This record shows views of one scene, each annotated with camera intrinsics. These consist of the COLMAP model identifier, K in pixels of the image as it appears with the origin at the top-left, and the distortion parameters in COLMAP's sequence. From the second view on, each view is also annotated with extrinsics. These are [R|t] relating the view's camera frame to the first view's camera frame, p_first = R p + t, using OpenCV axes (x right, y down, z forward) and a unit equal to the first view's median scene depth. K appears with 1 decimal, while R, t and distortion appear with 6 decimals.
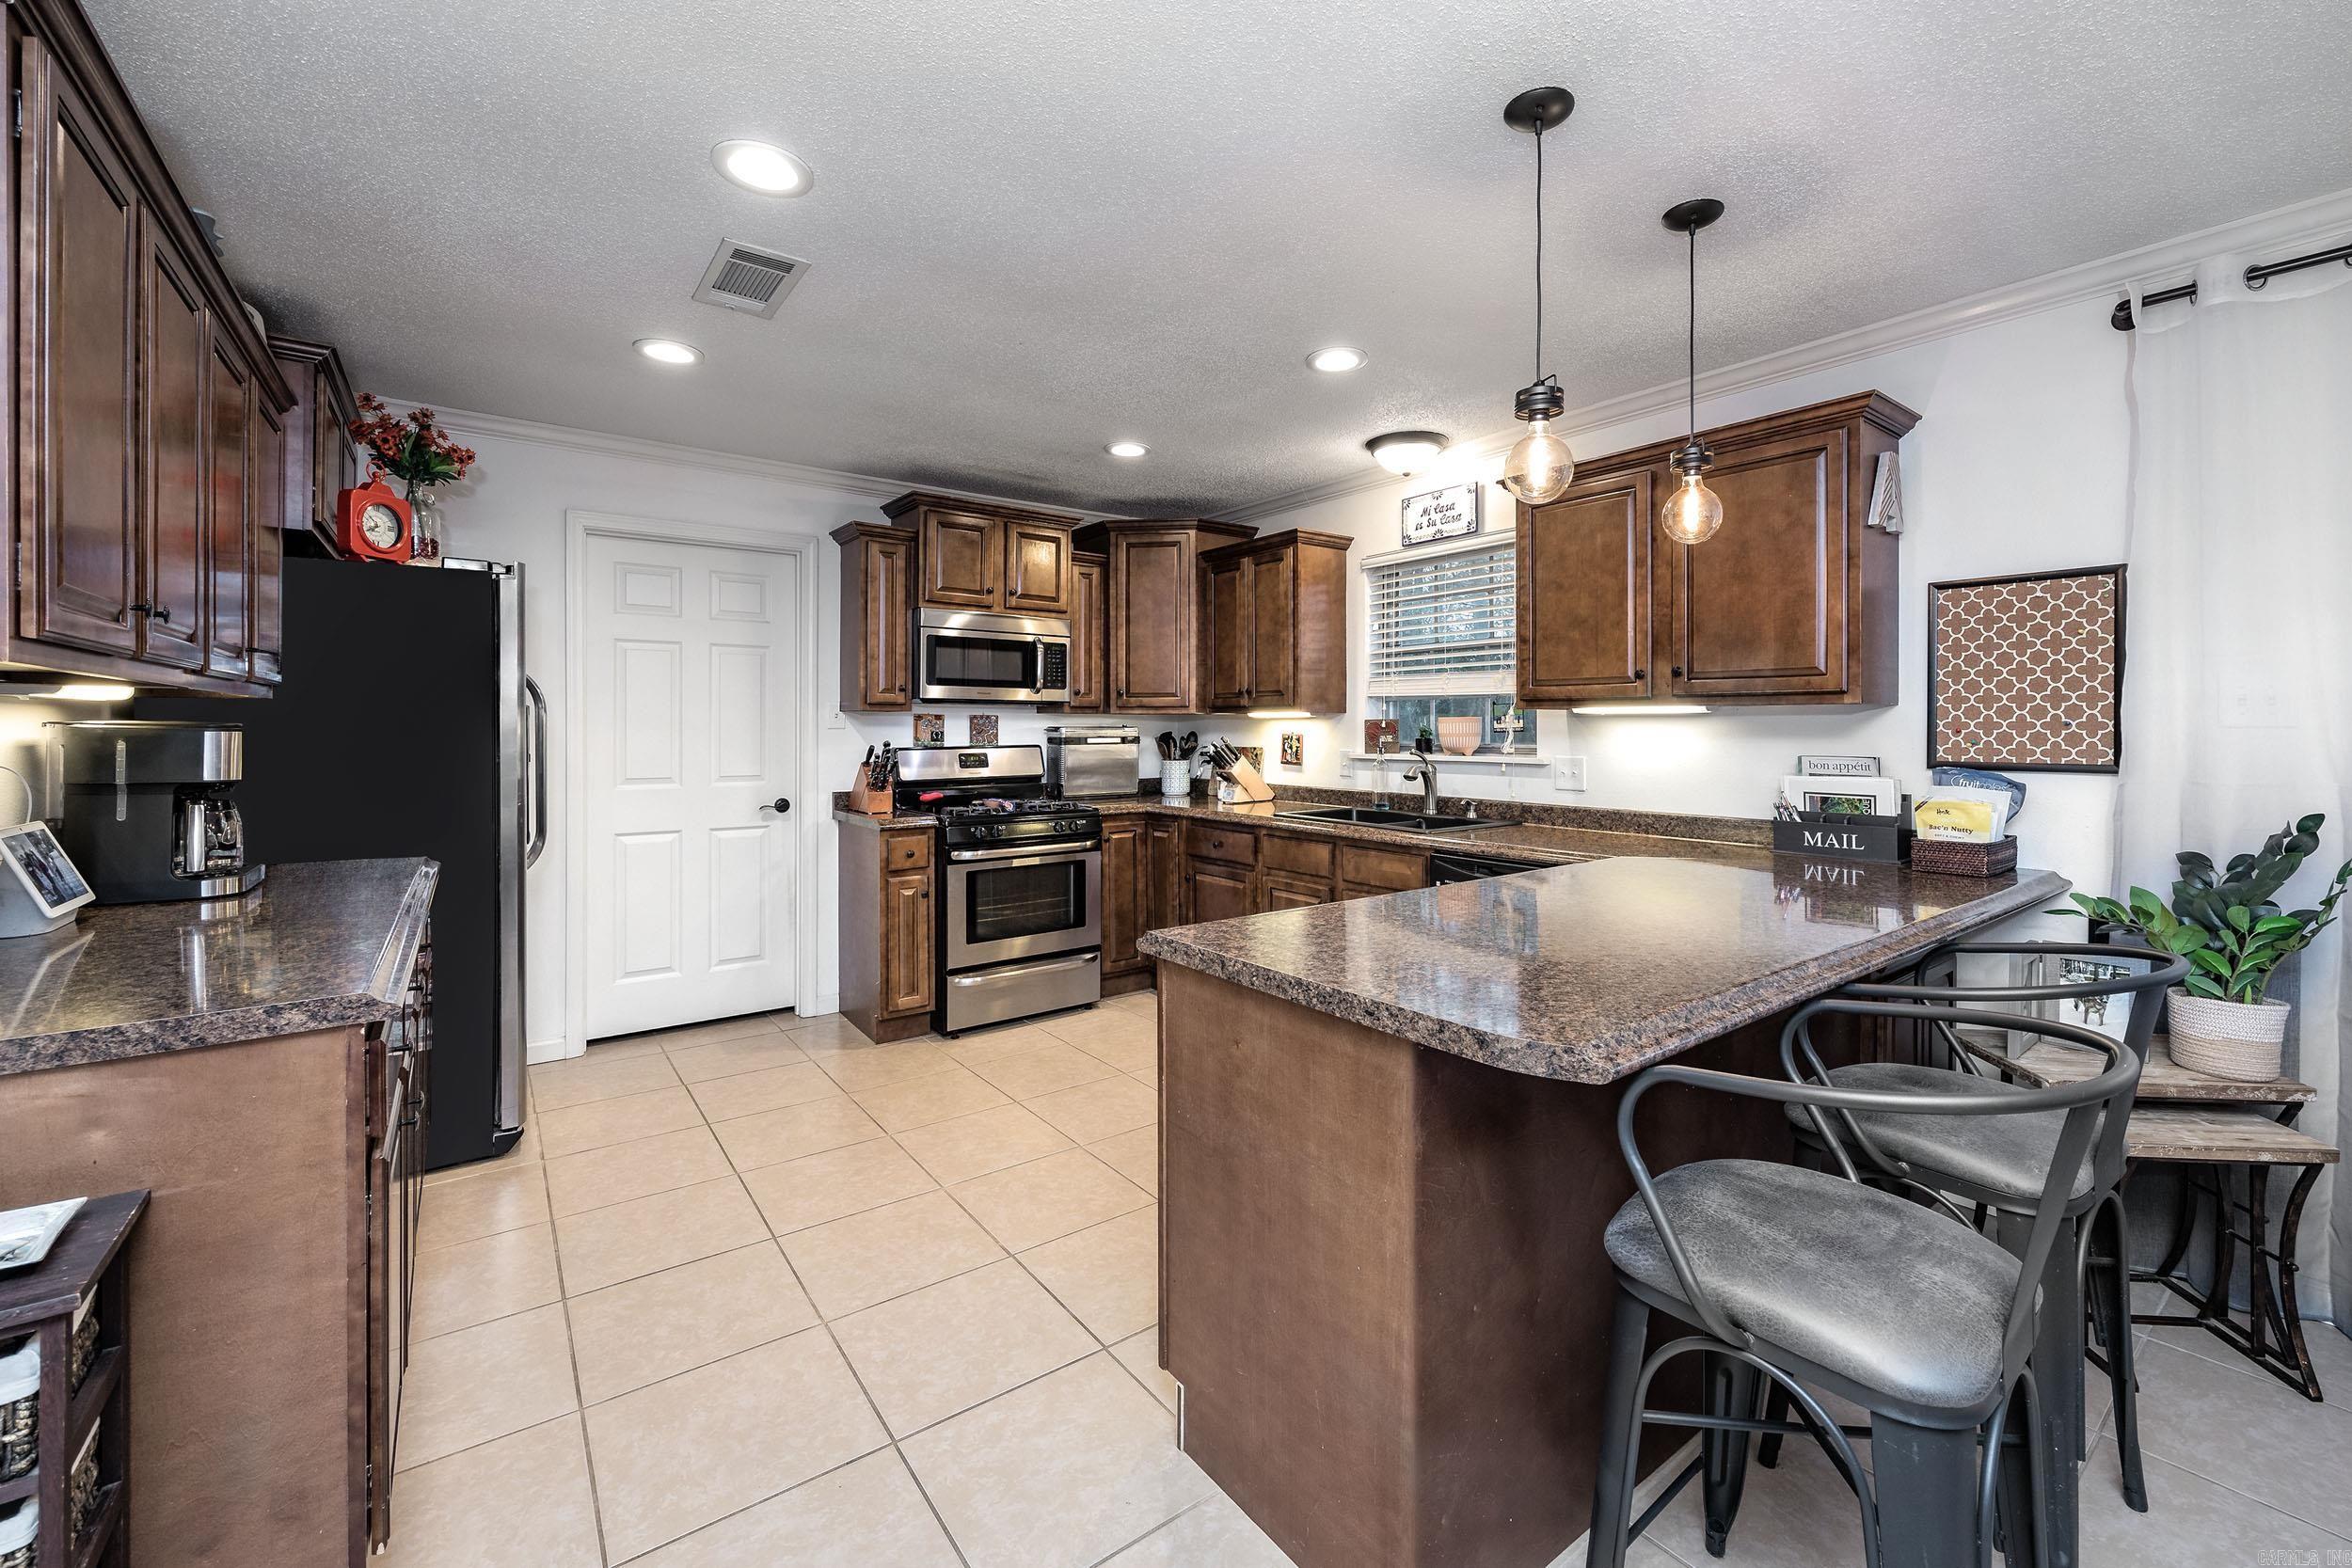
lens RADIAL K [[997.8, 0, 1185.7], [0, 997.8, 723.6], [0, 0, 1]] dist [-0.001621, -0.000082]
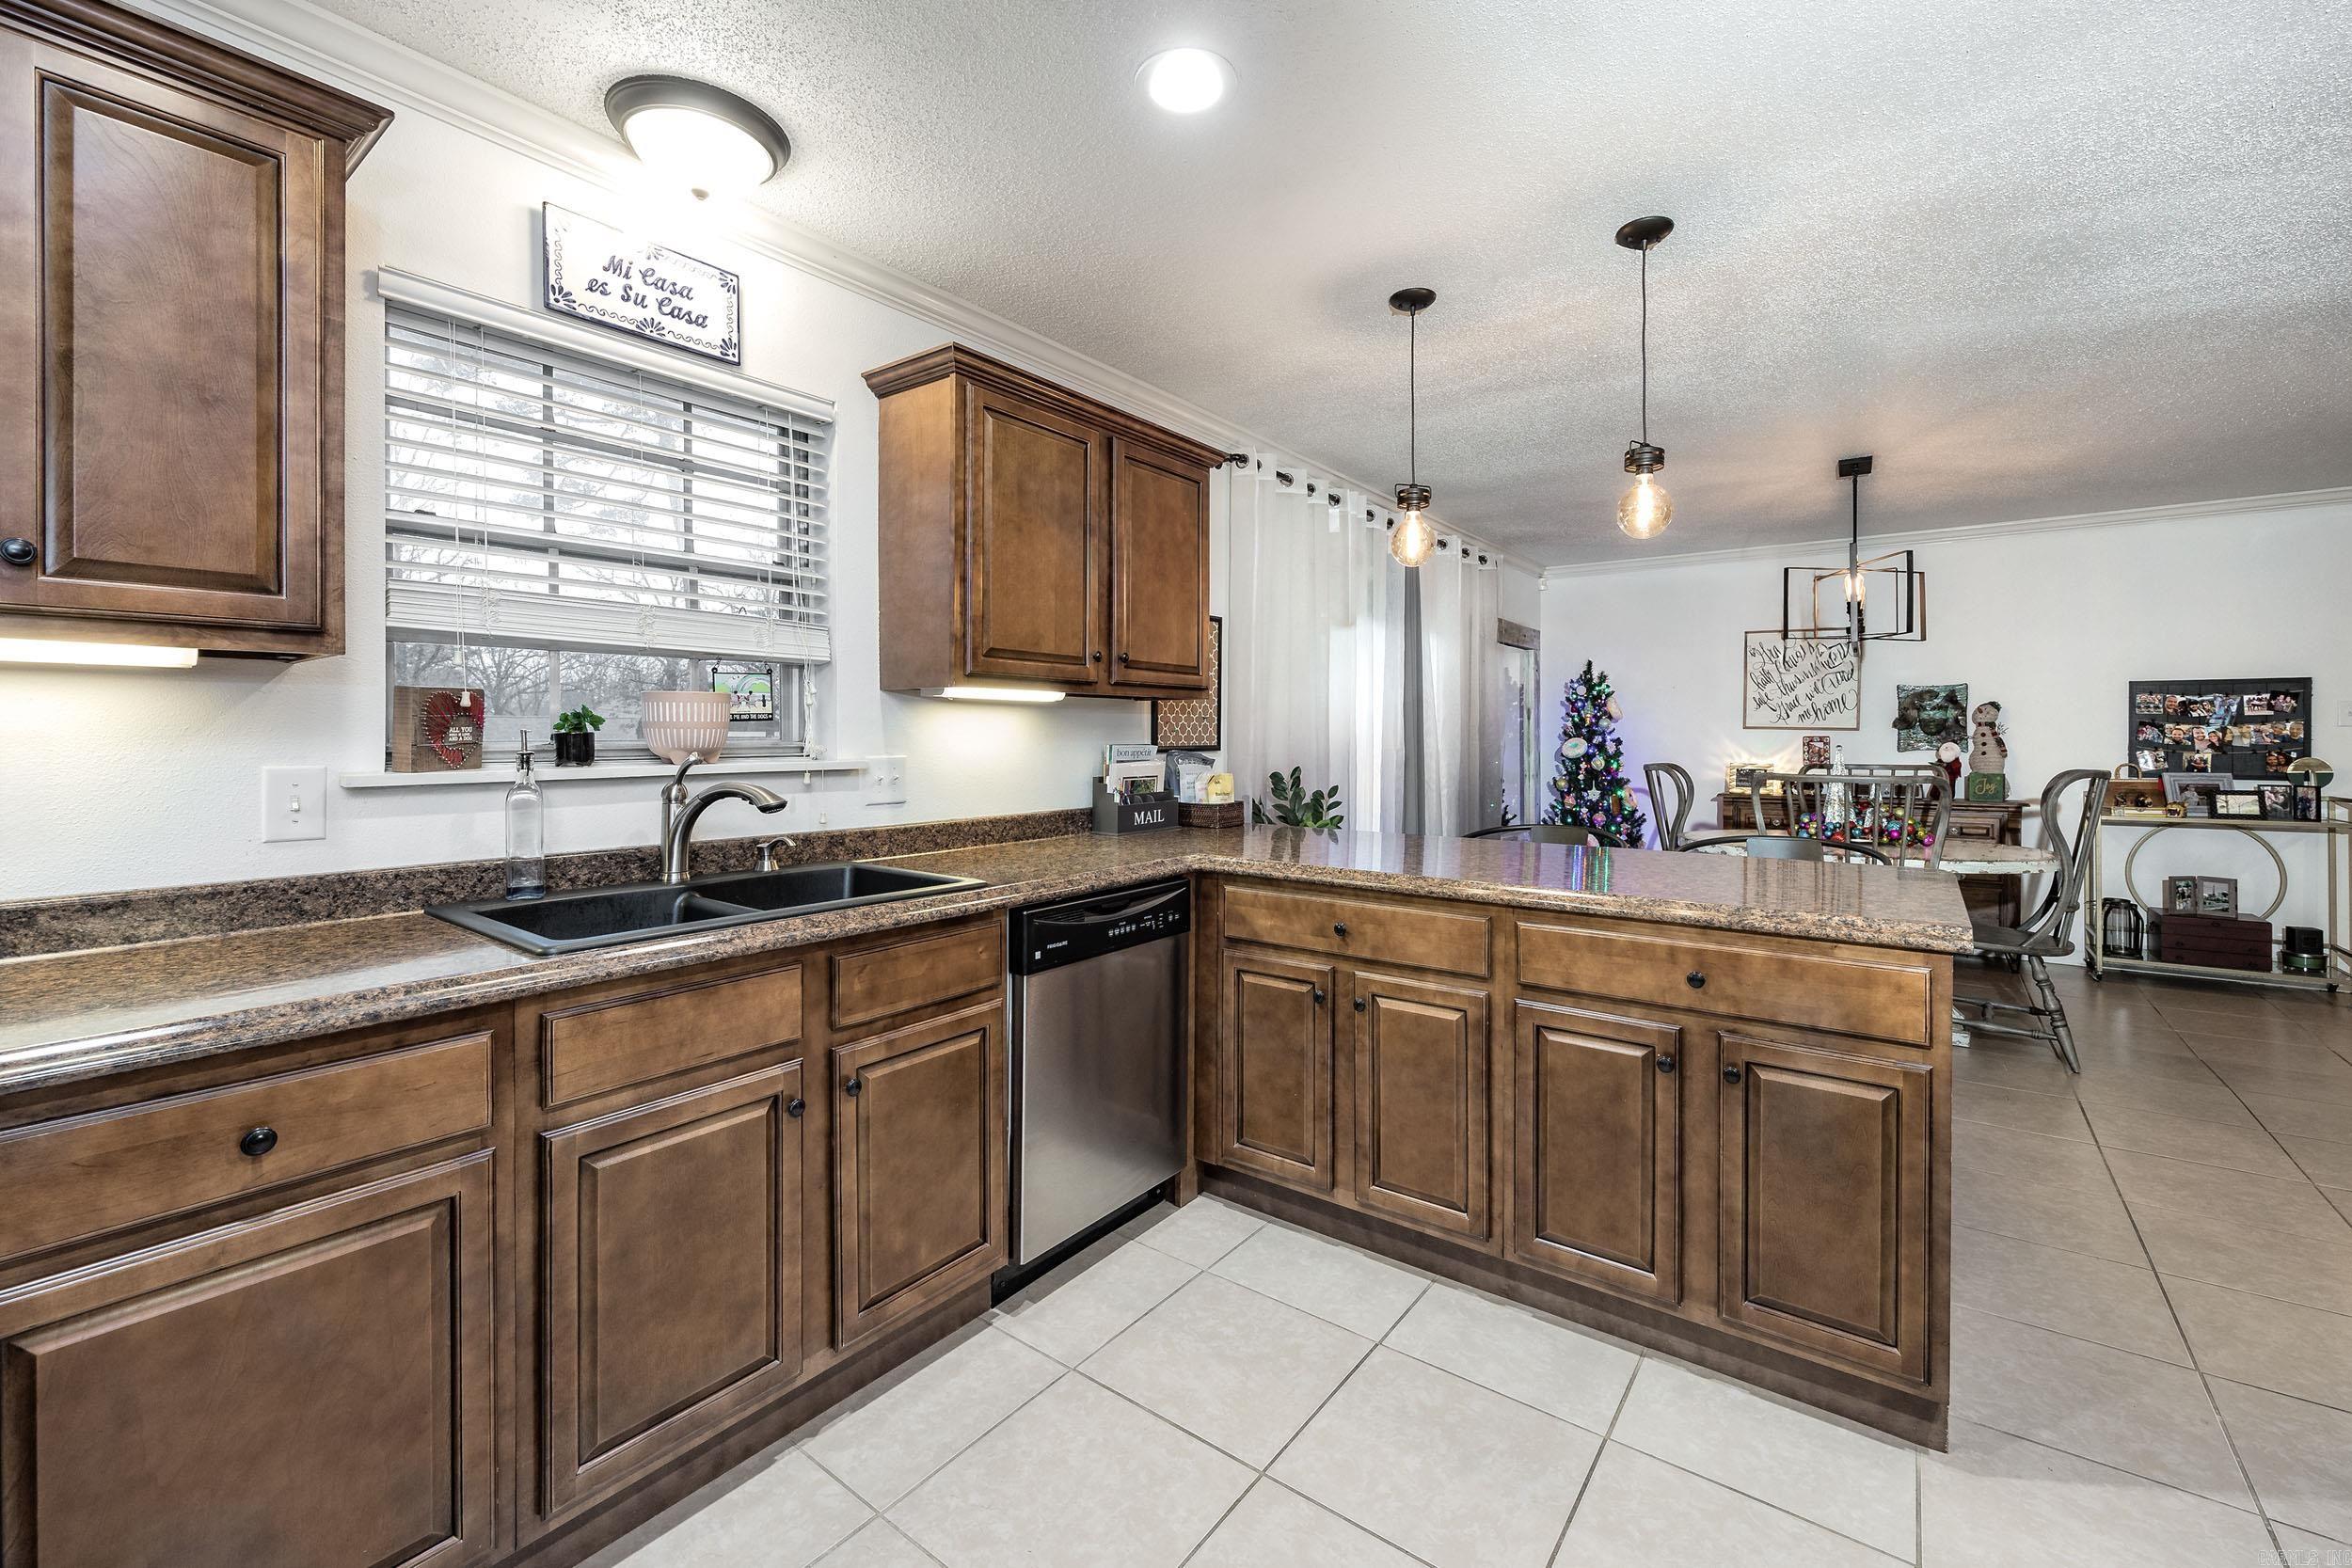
lens RADIAL K [[997.8, 0, 1185.7], [0, 997.8, 723.6], [0, 0, 1]] dist [-0.001621, -0.000082]
pose [[-0.314706, 0.008194, 0.949154, -0.272367], [-0.003751, 0.999944, -0.009876, 0.012721], [-0.949182, -0.006668, -0.314658, 0.791131]]
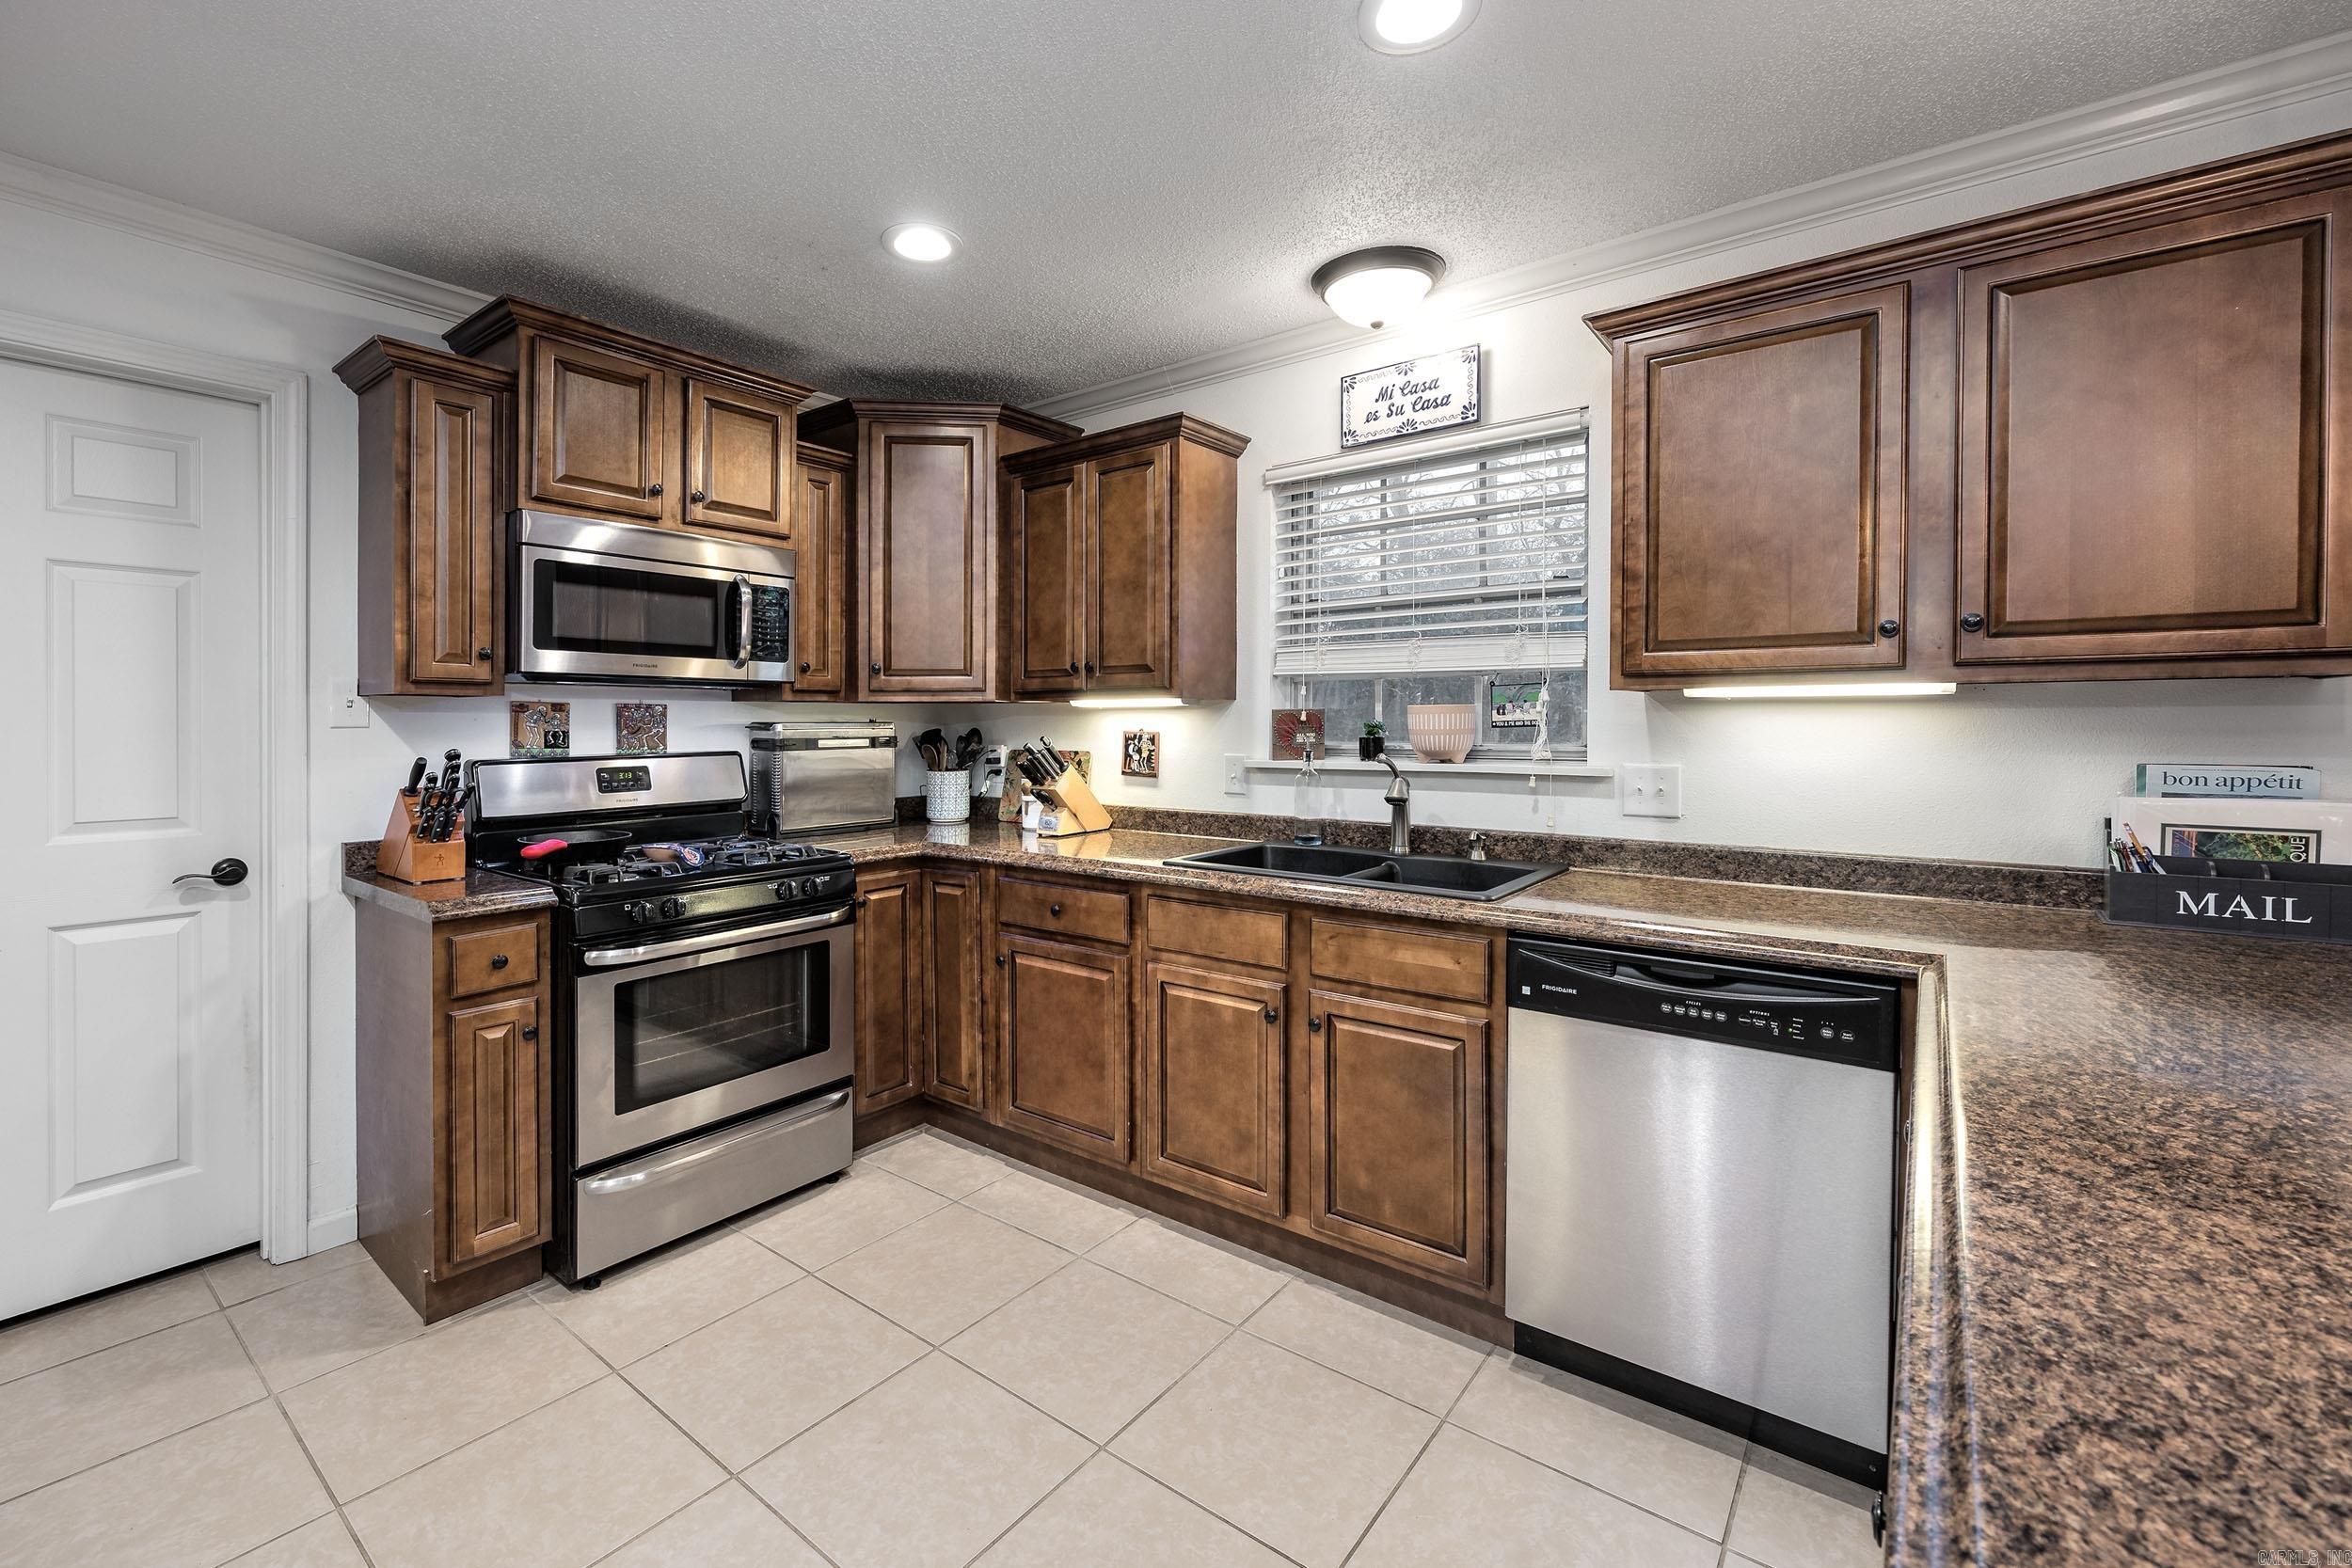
lens RADIAL K [[994.3, 0, 1133.2], [0, 994.3, 714.6], [0, 0, 1]] dist [0.000347, 0.000059]
pose [[0.961310, -0.002536, 0.275456, -0.089913], [0.003605, 0.999988, -0.003376, 0.001259], [-0.275444, 0.004238, 0.961308, 0.368745]]
